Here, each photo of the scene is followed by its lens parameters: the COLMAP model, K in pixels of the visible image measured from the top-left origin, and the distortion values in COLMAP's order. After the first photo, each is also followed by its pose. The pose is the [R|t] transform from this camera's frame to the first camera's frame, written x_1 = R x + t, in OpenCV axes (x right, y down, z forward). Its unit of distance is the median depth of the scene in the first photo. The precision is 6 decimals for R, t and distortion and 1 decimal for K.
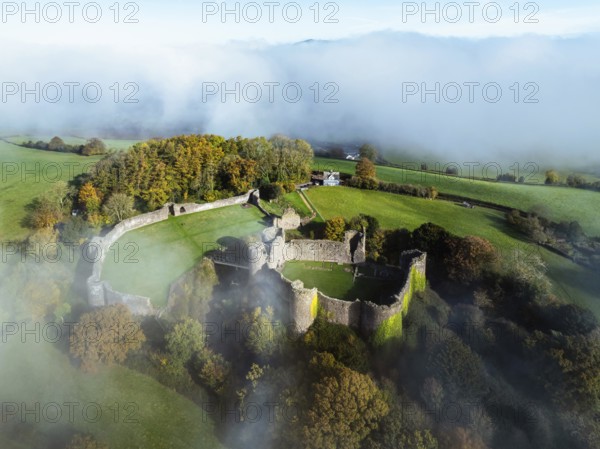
lens RADIAL K [[400.7, 0, 300.0], [0, 400.7, 224.5], [0, 0, 1]] dist [-0.003324, 0.001972]
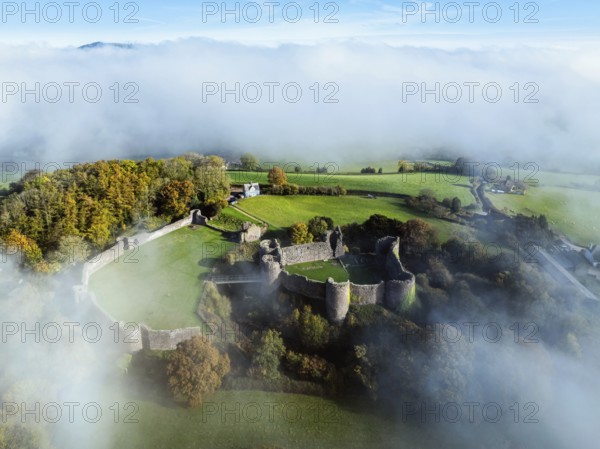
lens RADIAL K [[400.7, 0, 300.0], [0, 400.7, 224.5], [0, 0, 1]] dist [-0.003324, 0.001972]
pose [[0.901713, -0.162836, 0.400498, -0.294245], [0.166936, 0.985653, 0.024898, -0.033060], [-0.398806, 0.044407, 0.915960, -0.033589]]
